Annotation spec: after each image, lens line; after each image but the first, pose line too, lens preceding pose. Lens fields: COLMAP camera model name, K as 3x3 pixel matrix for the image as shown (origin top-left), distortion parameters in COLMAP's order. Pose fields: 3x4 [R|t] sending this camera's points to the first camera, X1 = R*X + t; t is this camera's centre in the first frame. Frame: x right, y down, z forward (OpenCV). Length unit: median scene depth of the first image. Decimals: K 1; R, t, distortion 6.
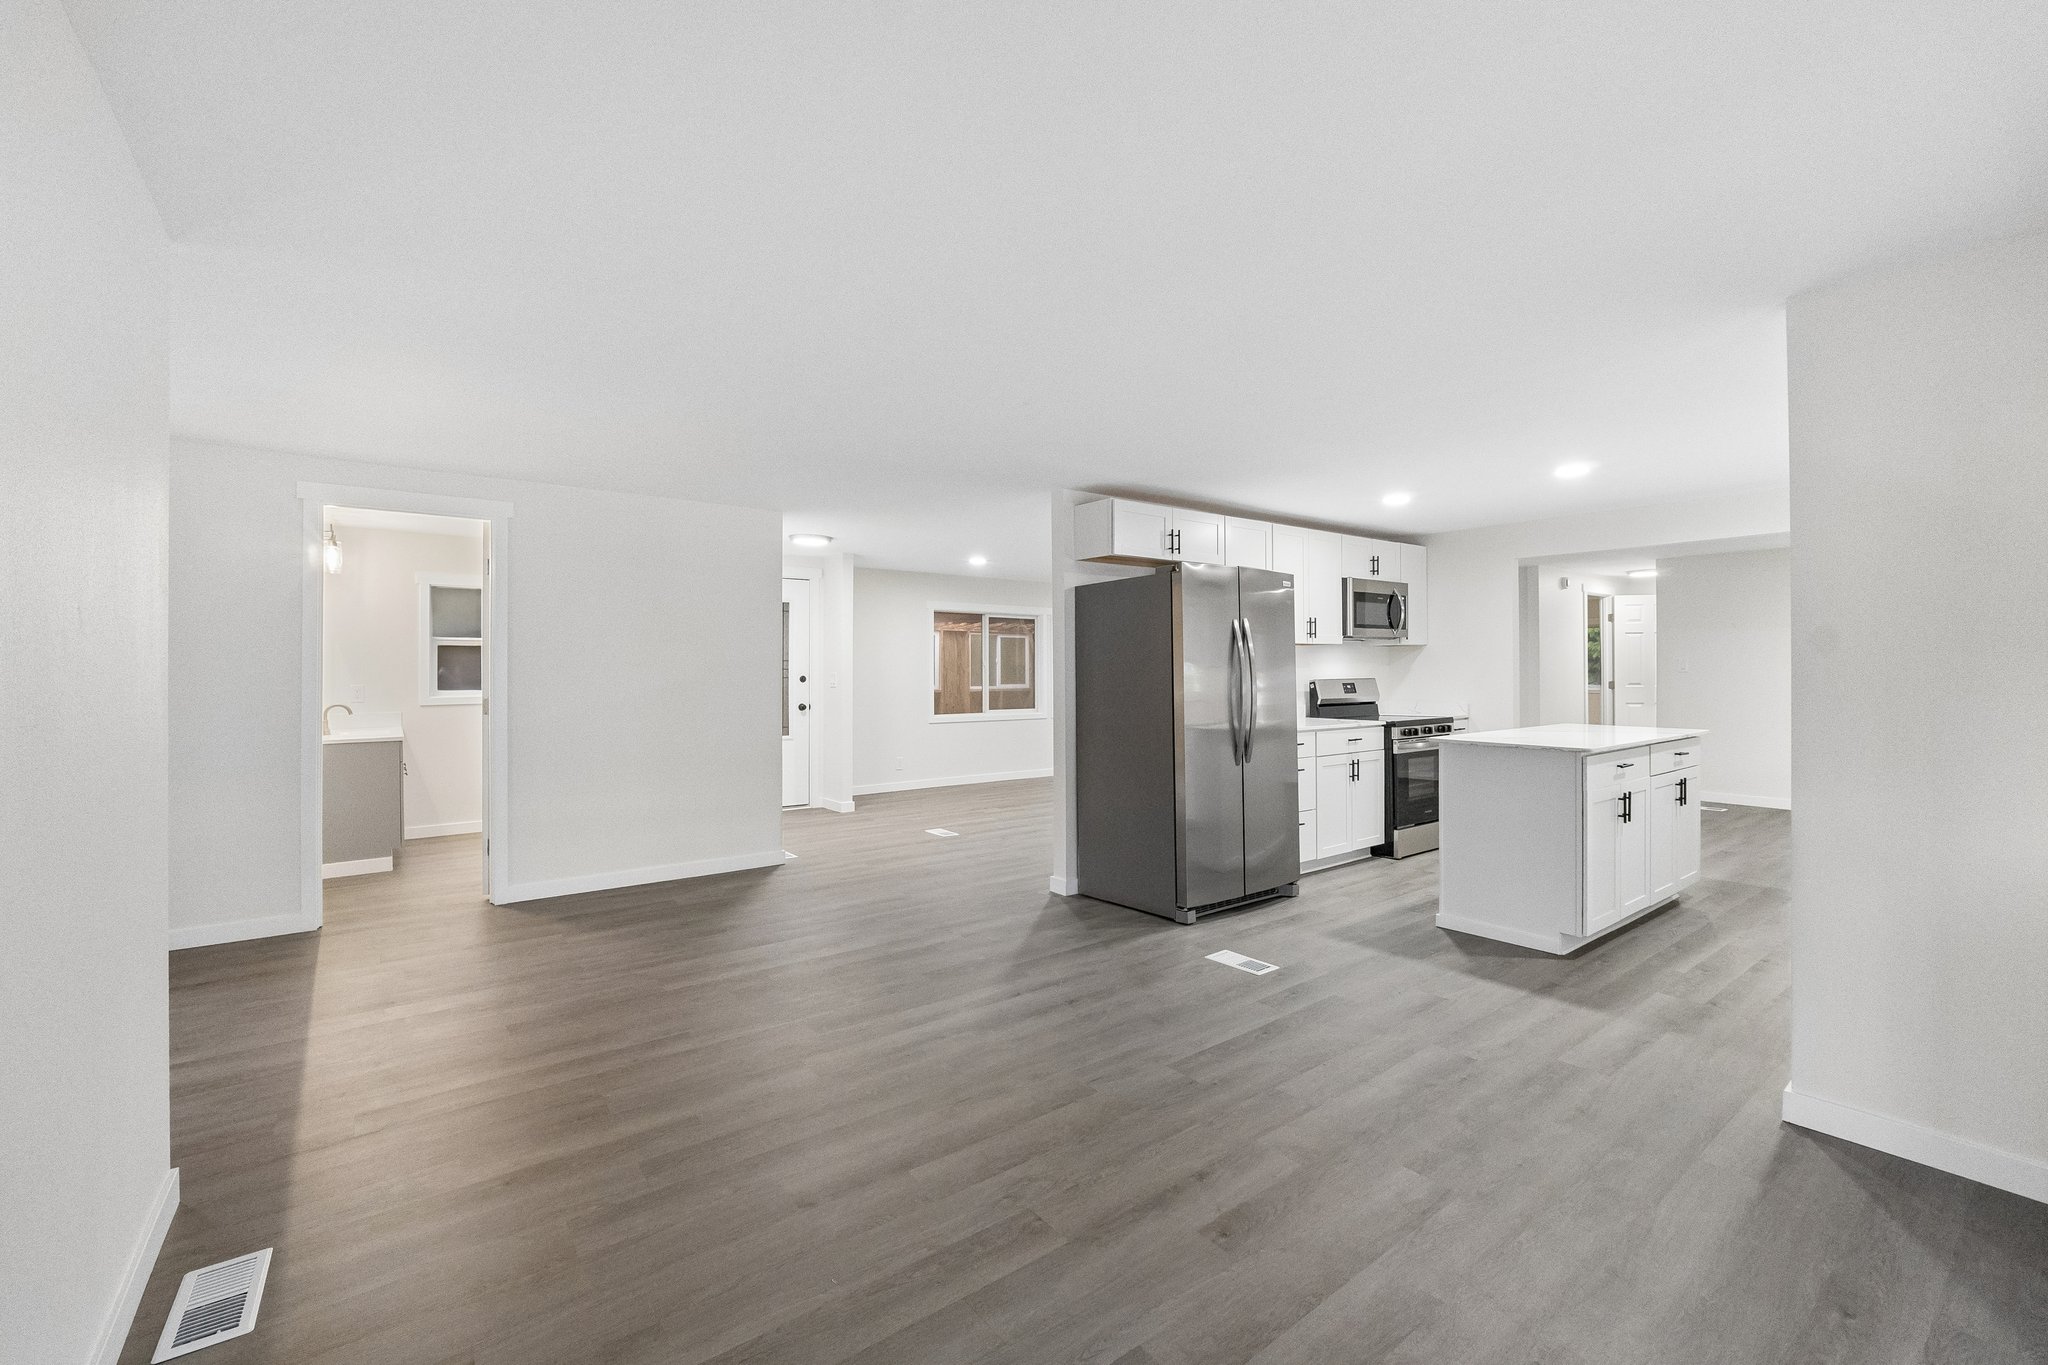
lens RADIAL K [[862.6, 0, 1032.2], [0, 862.6, 673.2], [0, 0, 1]] dist [-0.005010, -0.002421]
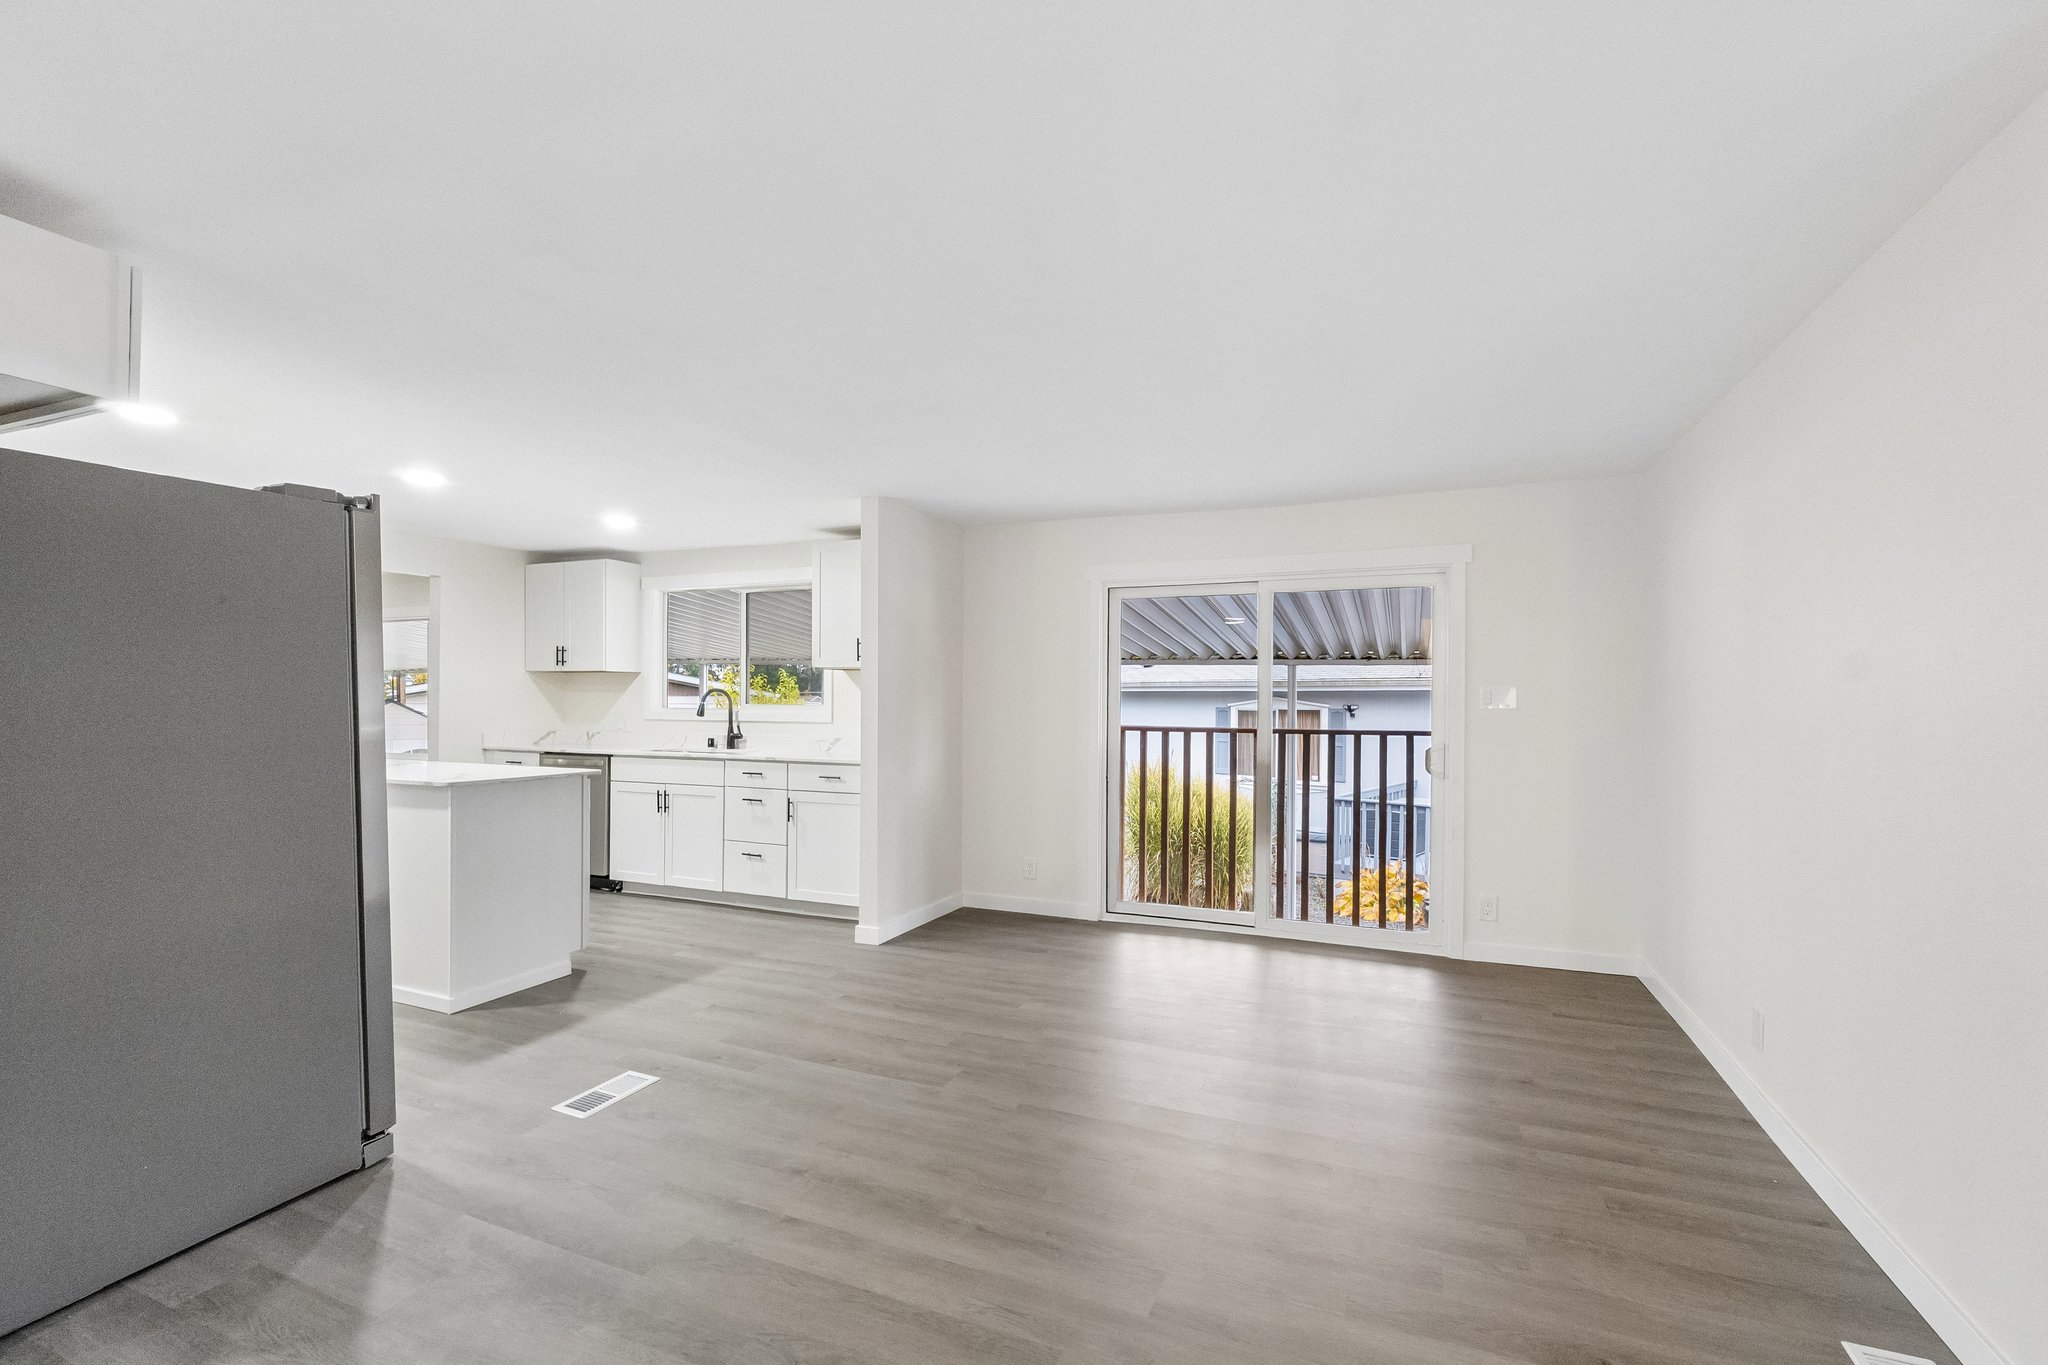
lens RADIAL K [[862.6, 0, 1048.0], [0, 862.6, 704.1], [0, 0, 1]] dist [-0.005010, -0.002421]
pose [[-0.508767, -0.003693, 0.860897, -0.377527], [-0.000395, 0.999992, 0.004057, -0.001919], [-0.860904, 0.001724, -0.508764, 0.676096]]
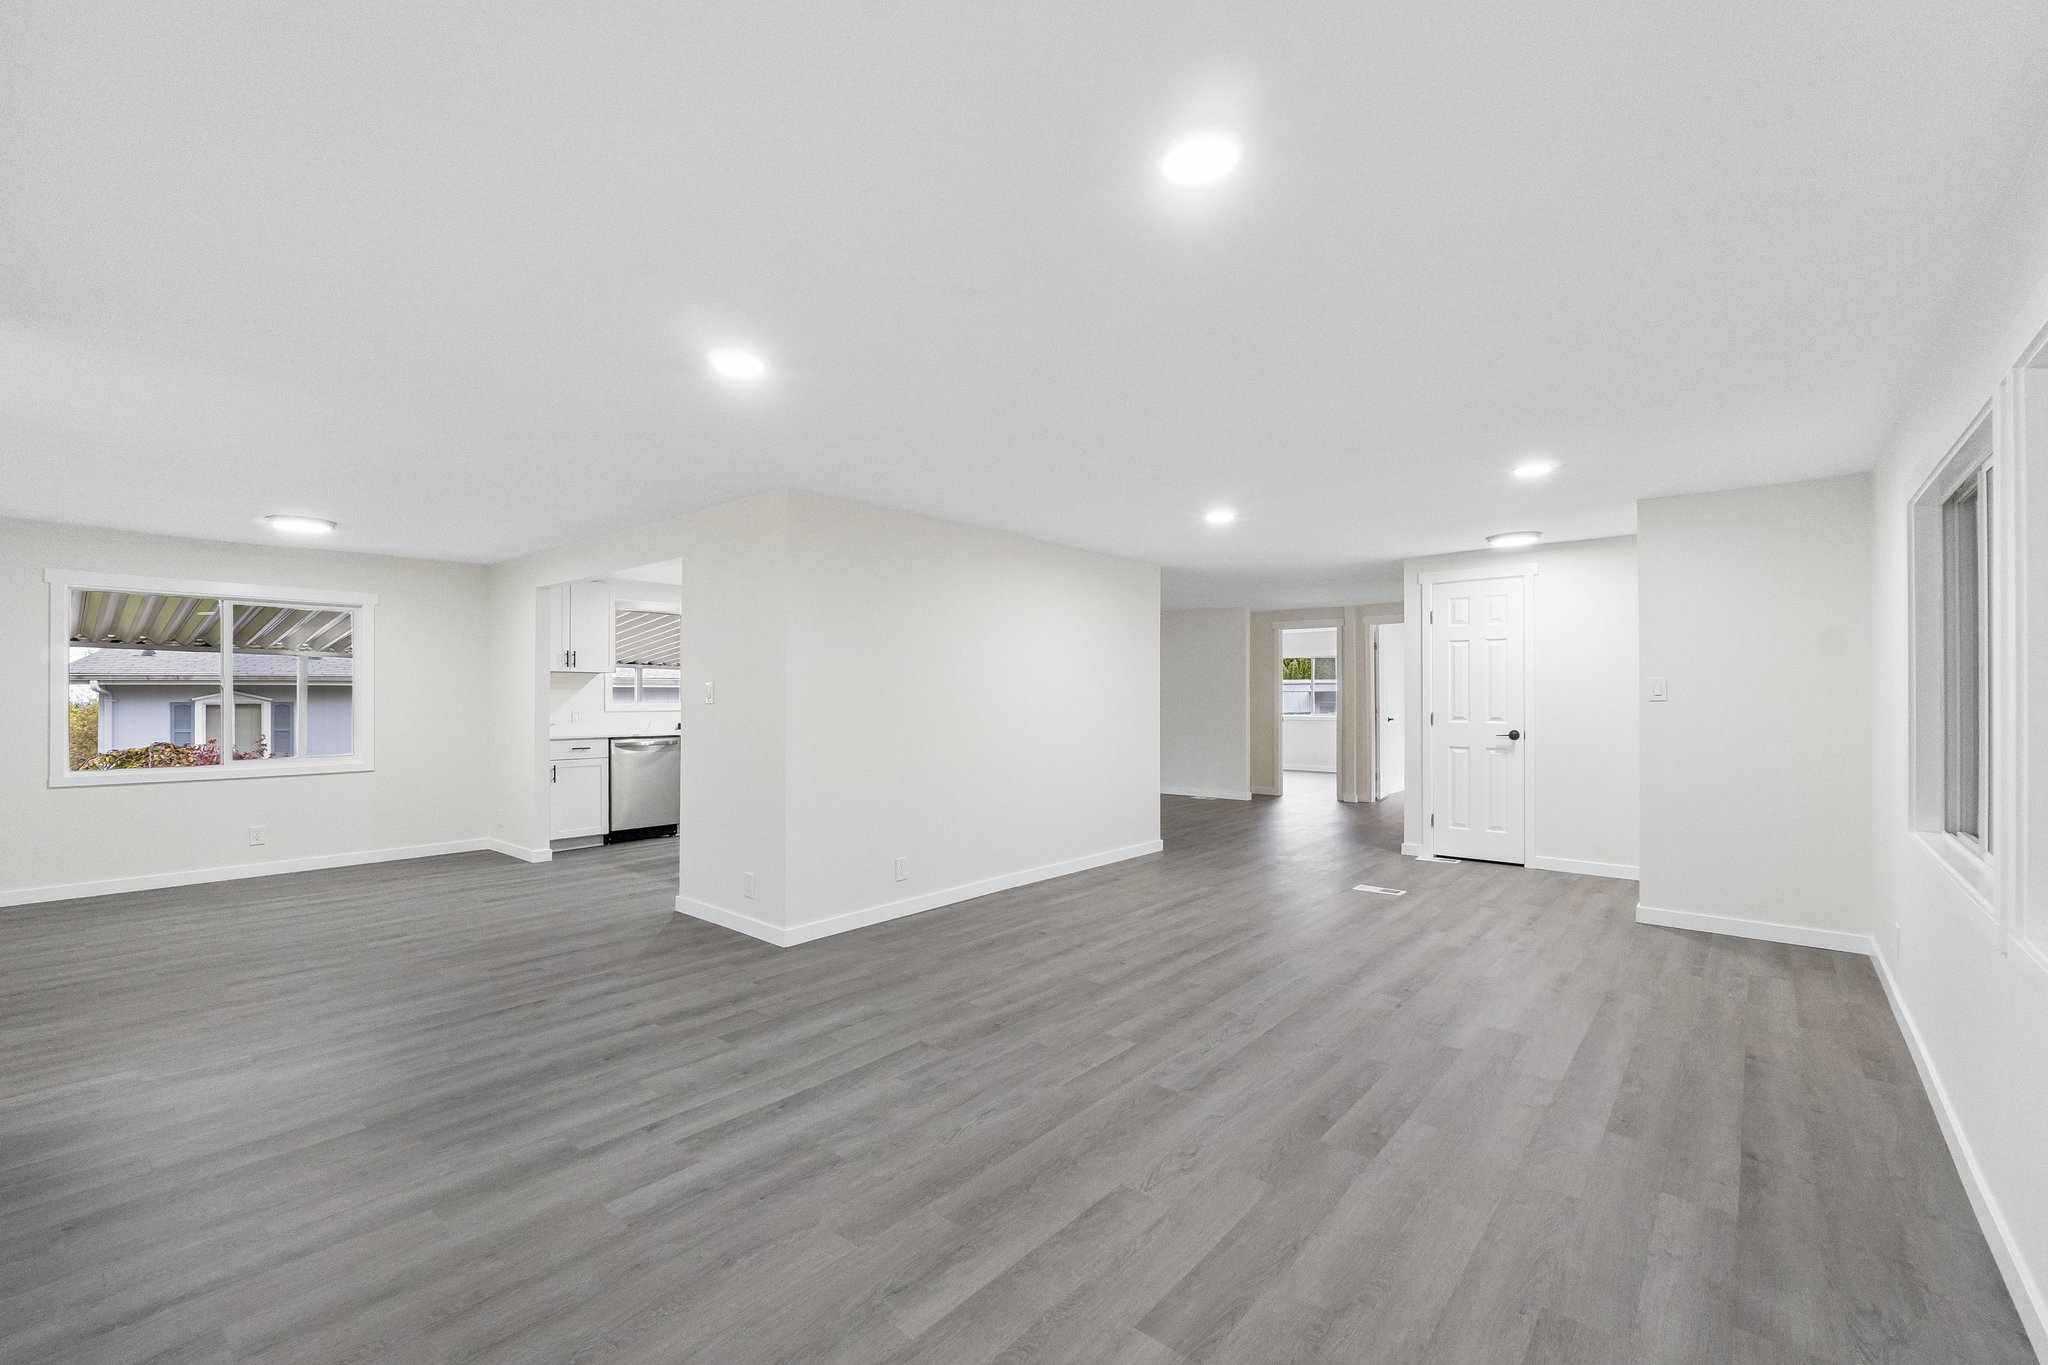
lens RADIAL K [[862.6, 0, 1021.3], [0, 862.6, 687.0], [0, 0, 1]] dist [-0.005010, -0.002421]
pose [[-0.979744, 0.003210, -0.200229, 0.456915], [0.004087, 0.999984, -0.003970, -0.007461], [0.200213, -0.004708, -0.979741, 2.003201]]
